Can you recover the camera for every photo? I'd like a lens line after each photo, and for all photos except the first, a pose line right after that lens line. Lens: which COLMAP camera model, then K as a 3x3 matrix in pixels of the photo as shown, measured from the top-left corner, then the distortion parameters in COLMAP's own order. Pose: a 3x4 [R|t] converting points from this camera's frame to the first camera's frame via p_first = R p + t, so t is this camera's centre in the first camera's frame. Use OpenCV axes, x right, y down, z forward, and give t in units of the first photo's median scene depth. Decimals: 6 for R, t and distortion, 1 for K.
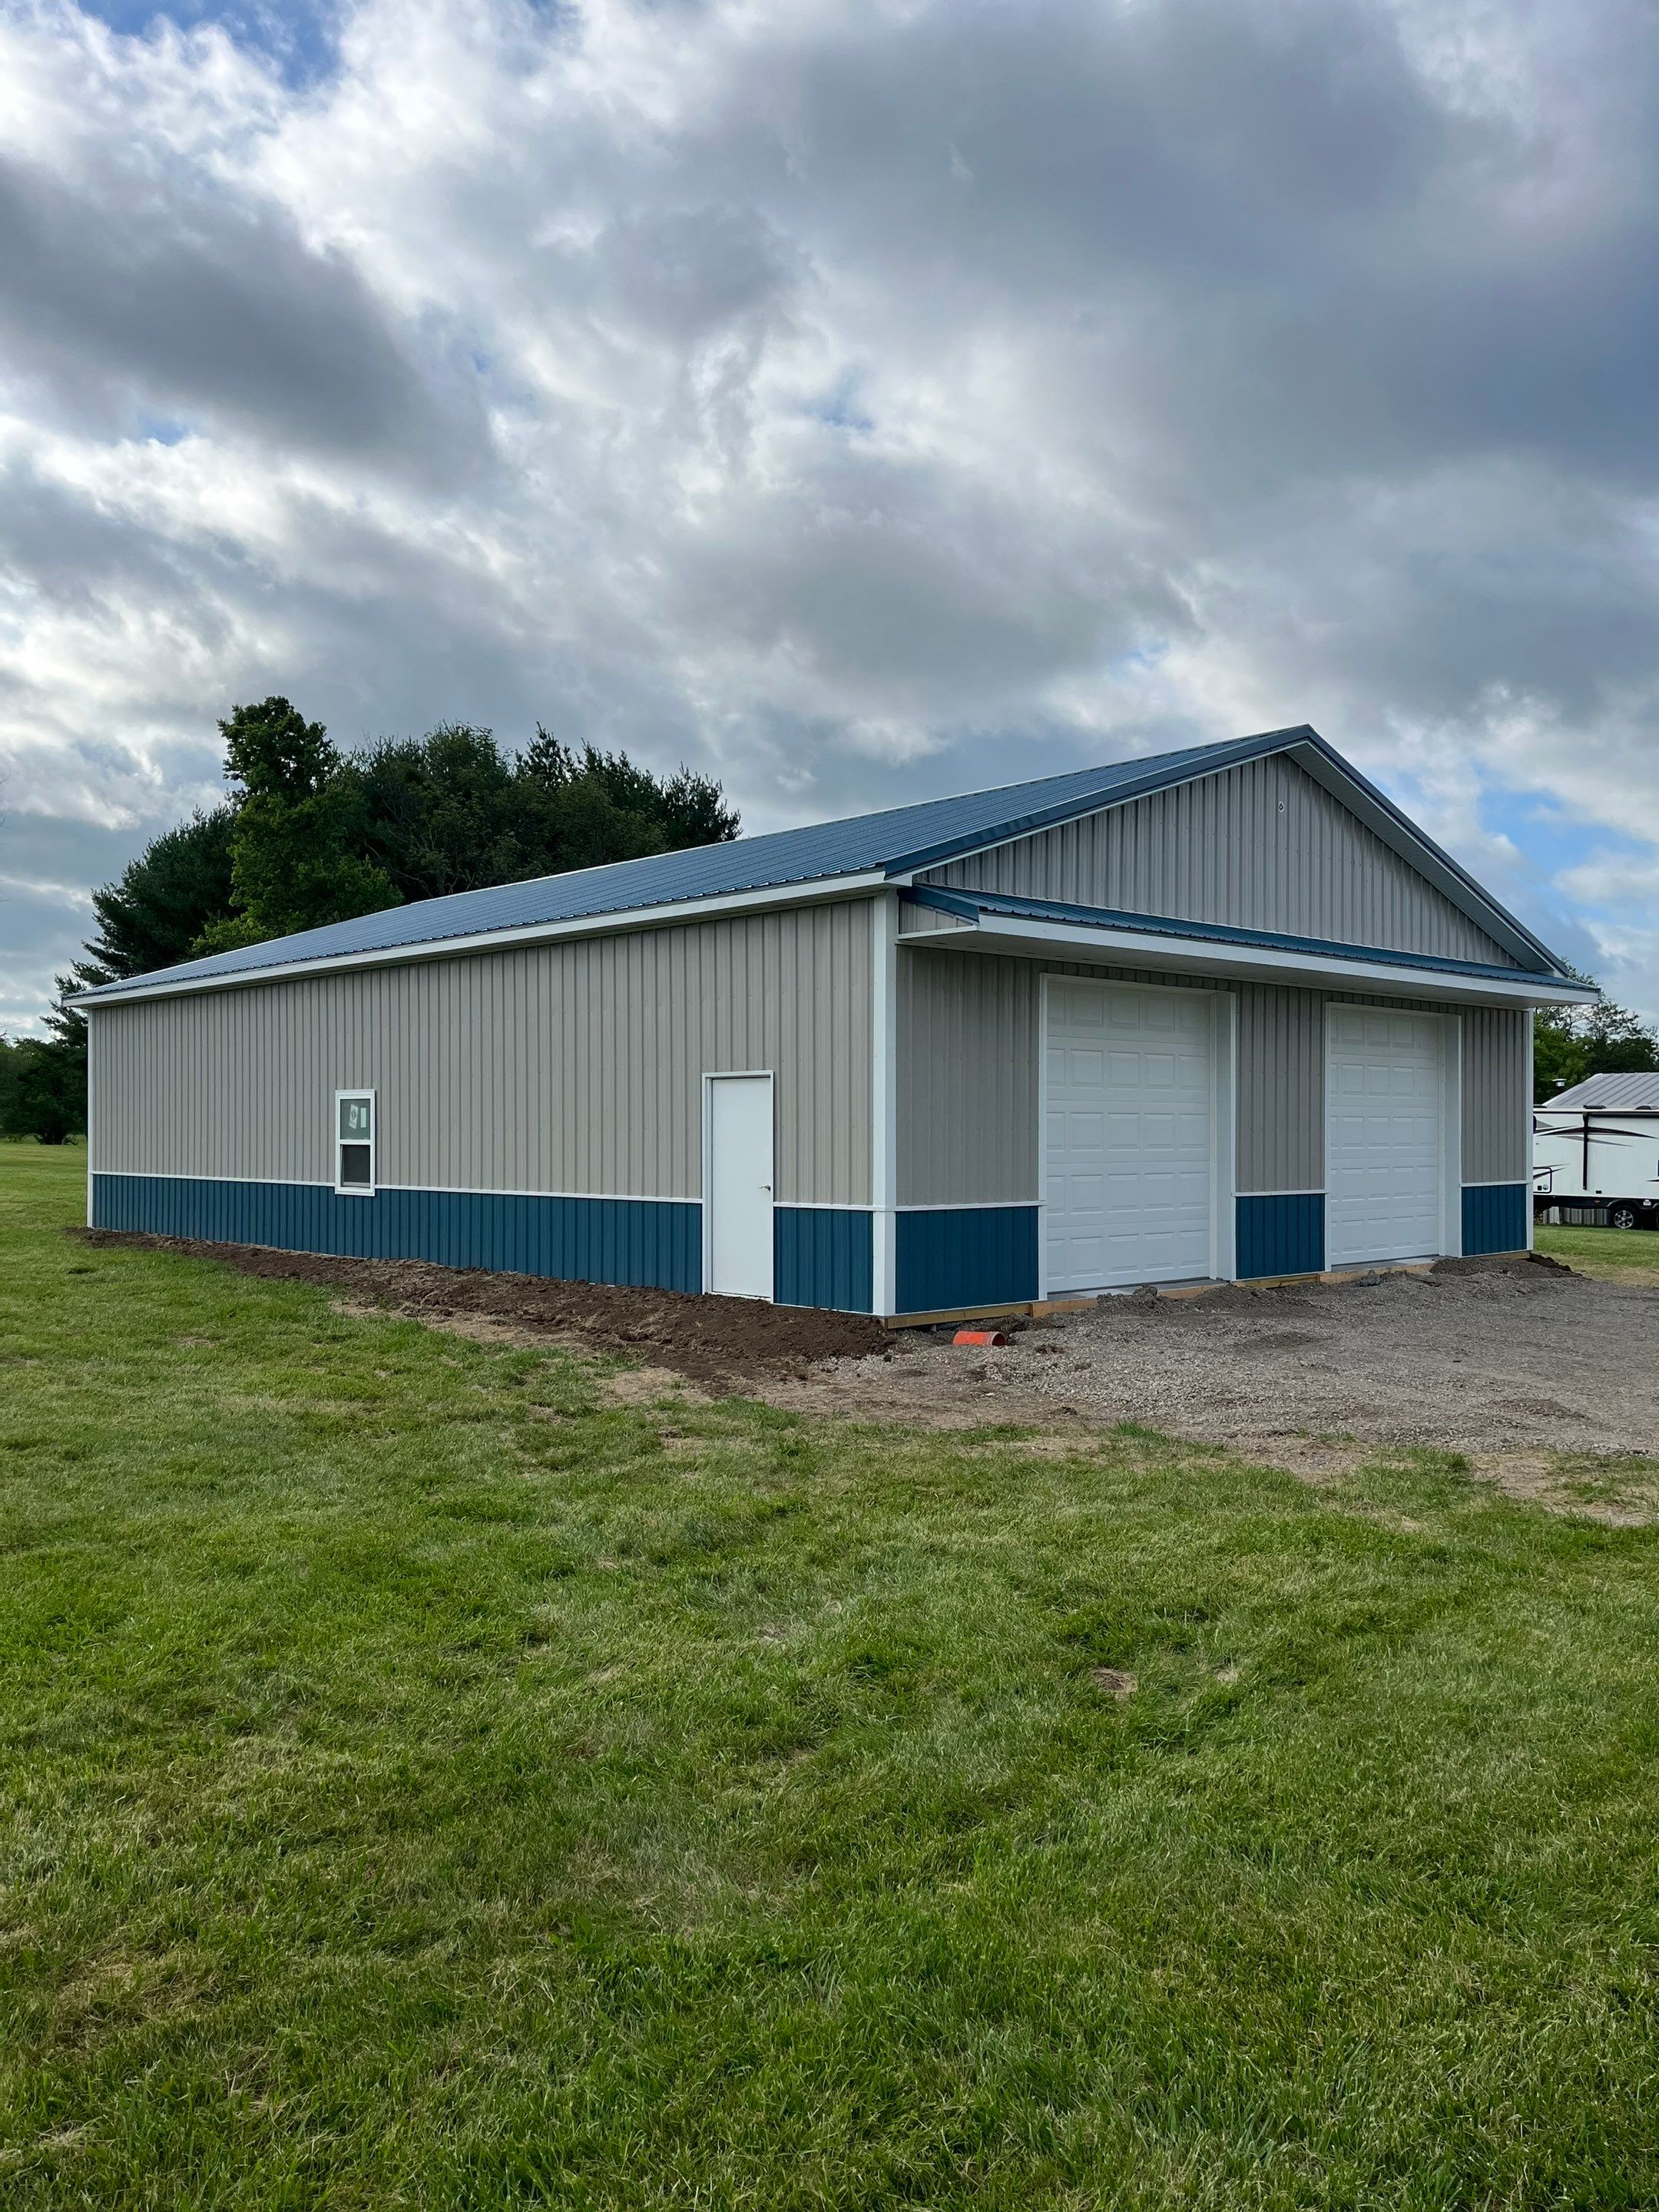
lens RADIAL K [[1707.1, 0, 786.0], [0, 1707.1, 1112.0], [0, 0, 1]] dist [-0.004872, -0.001712]
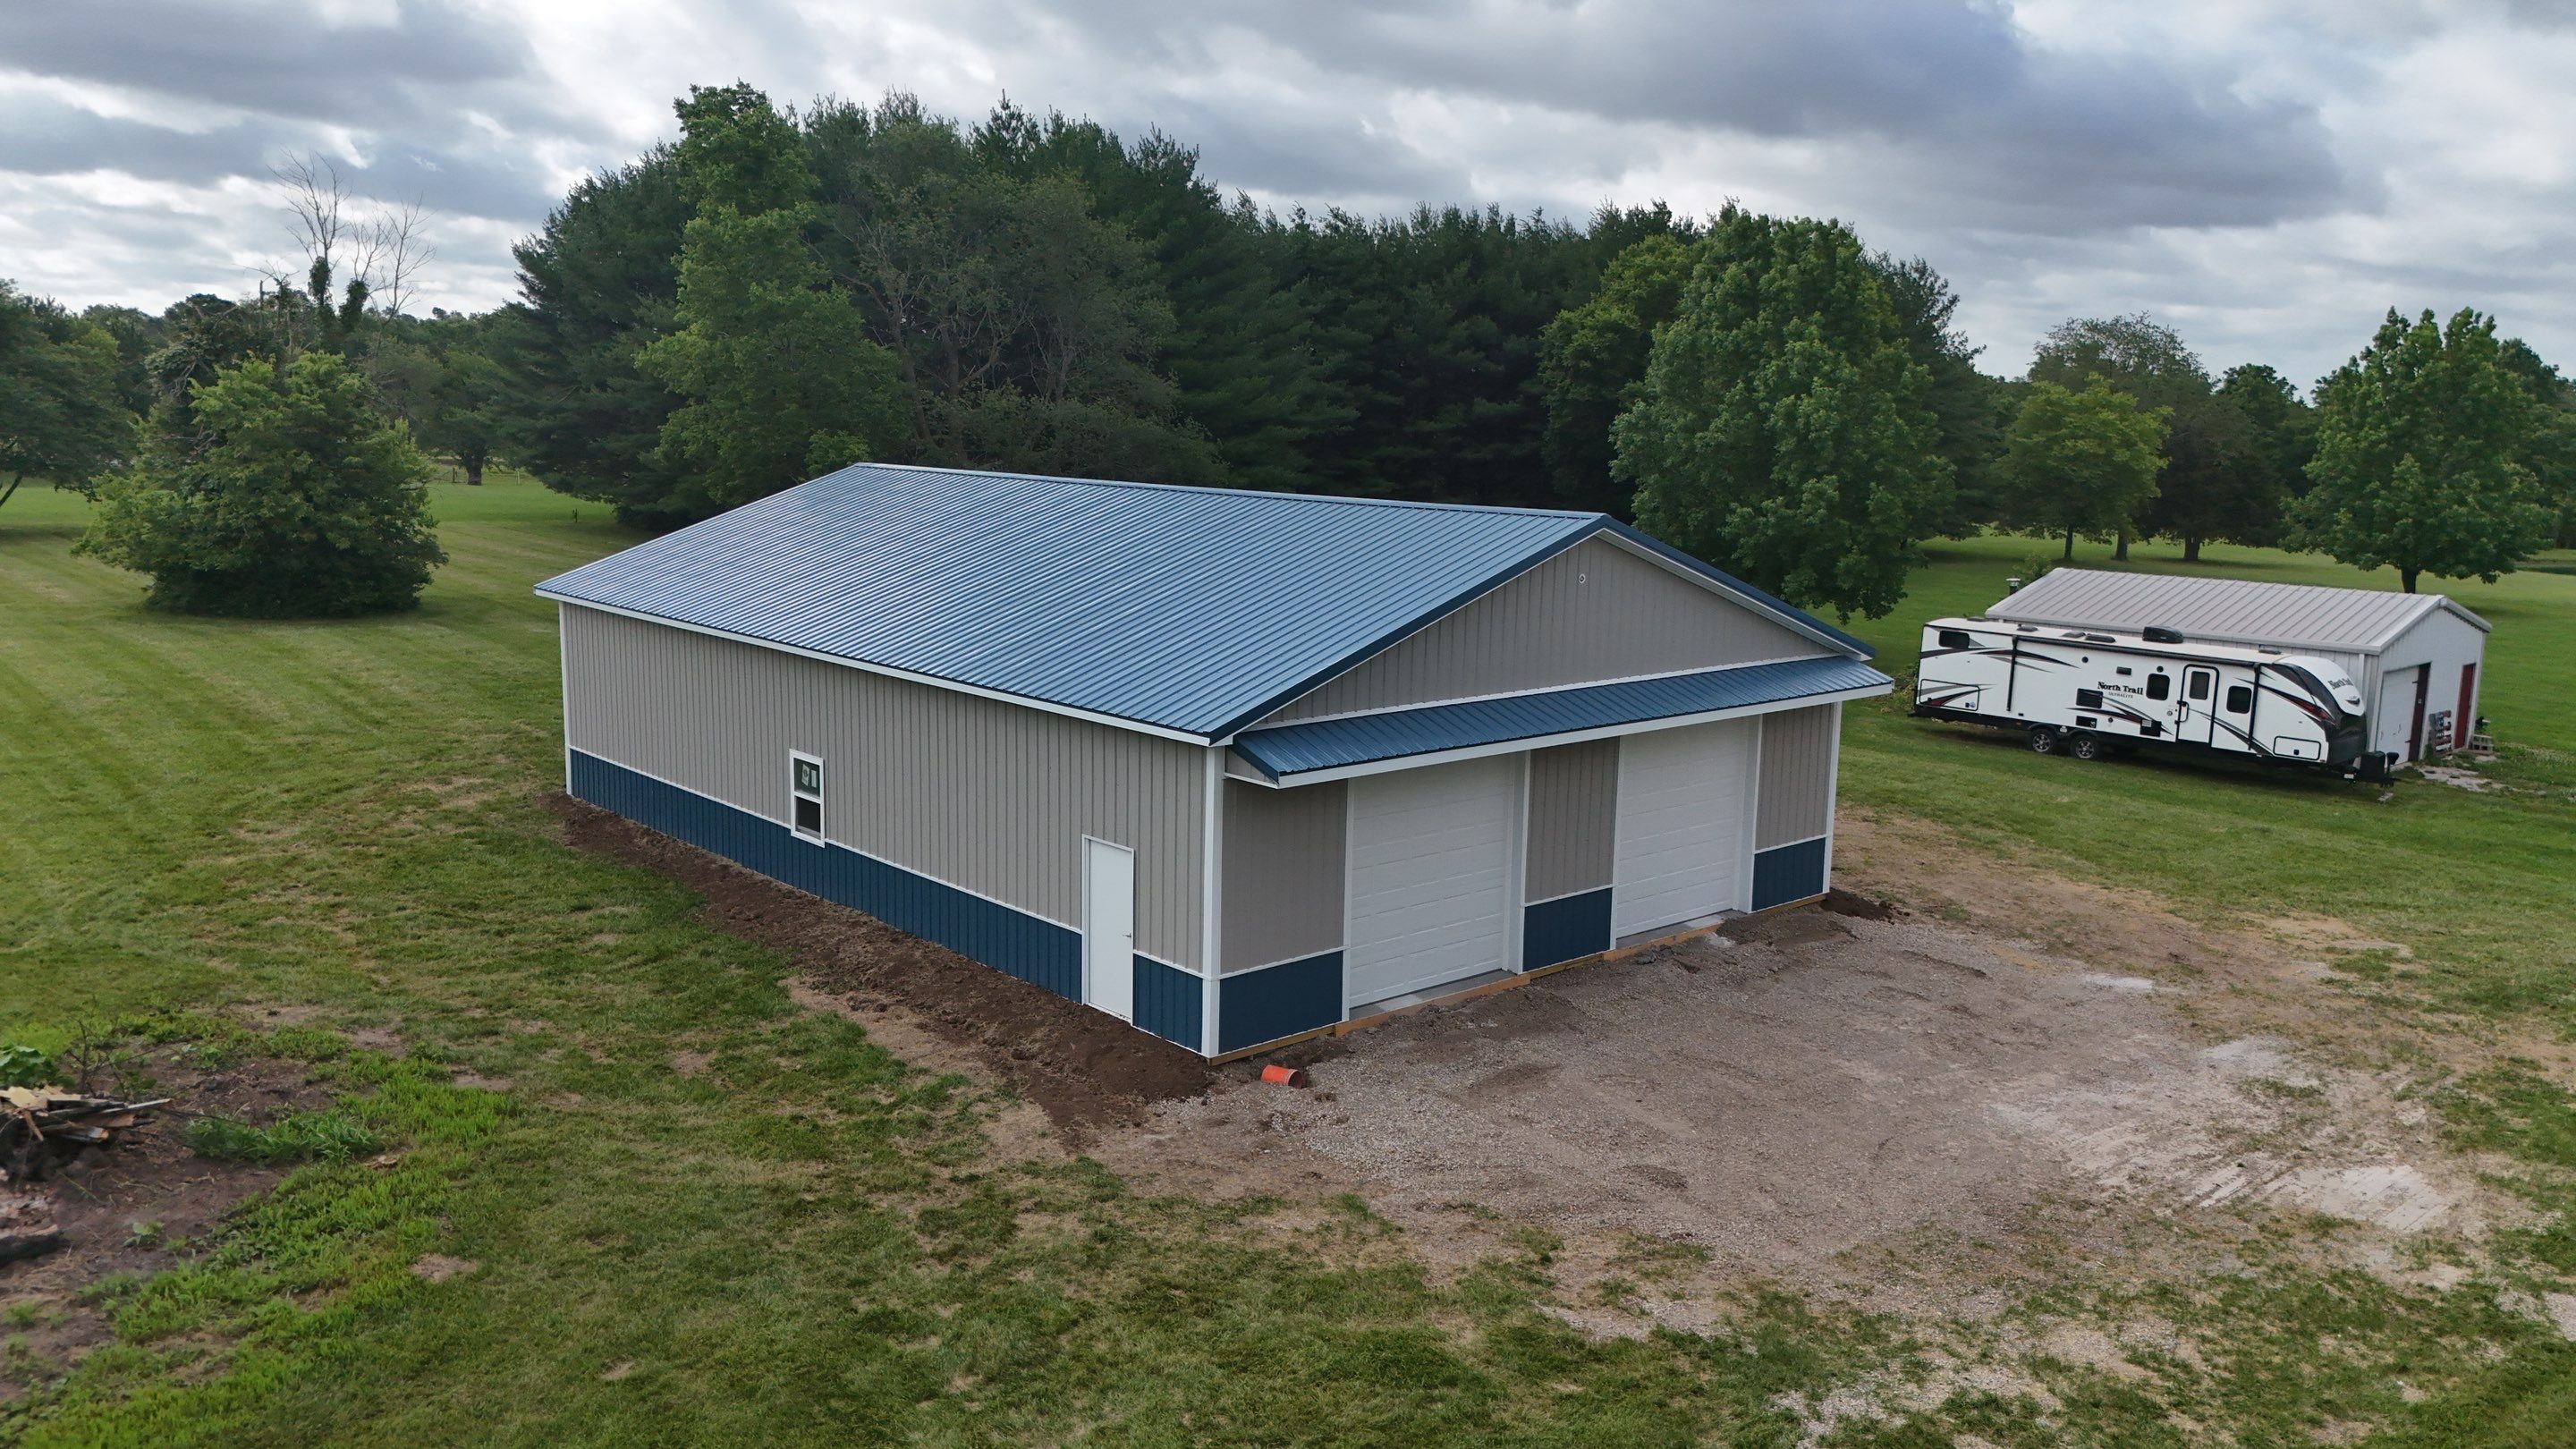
lens RADIAL K [[1954.4, 0, 1281.3], [0, 1954.4, 688.3], [0, 0, 1]] dist [0.032417, -0.009381]
pose [[0.999790, 0.018375, -0.009085, 0.107367], [-0.016744, 0.987750, 0.155141, -0.350446], [0.011824, -0.154956, 0.987851, -0.401234]]
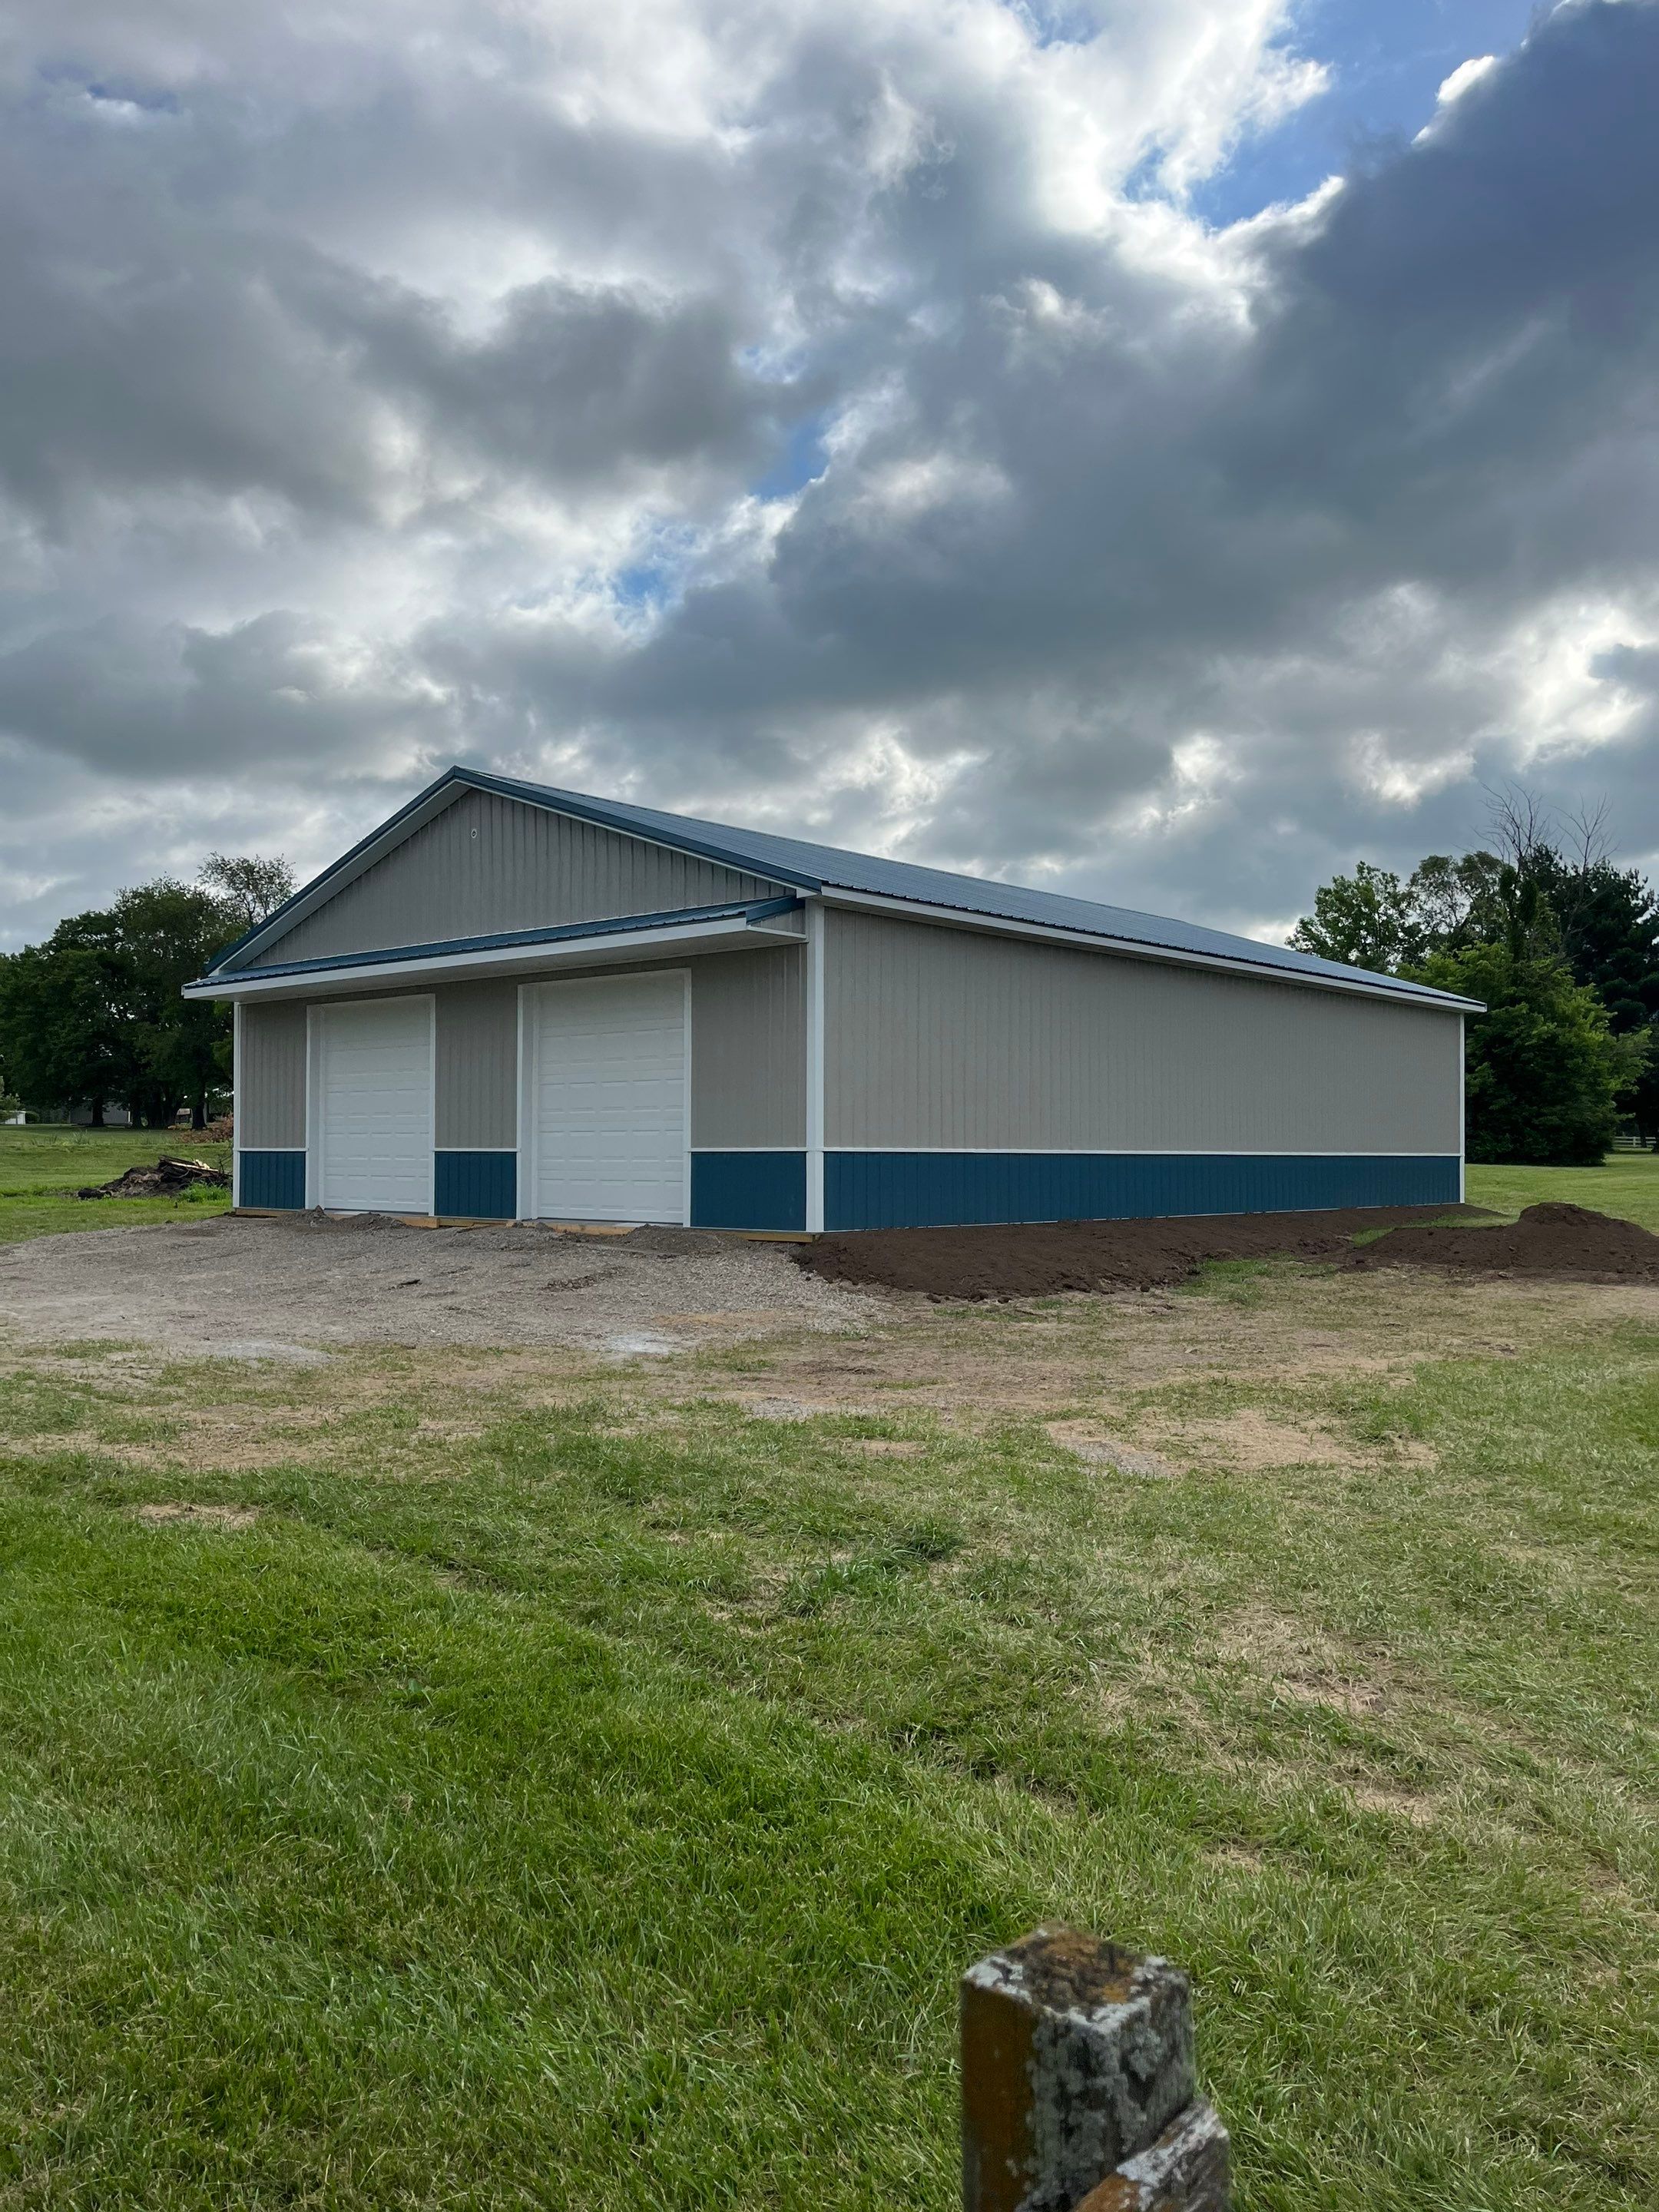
lens RADIAL K [[1705.8, 0, 834.9], [0, 1705.8, 1115.5], [0, 0, 1]] dist [0.015508, 0.000158]
pose [[0.110376, -0.015177, -0.993774, 1.713612], [0.010477, 0.999846, -0.014107, 0.047554], [0.993835, -0.008854, 0.110518, 1.265036]]
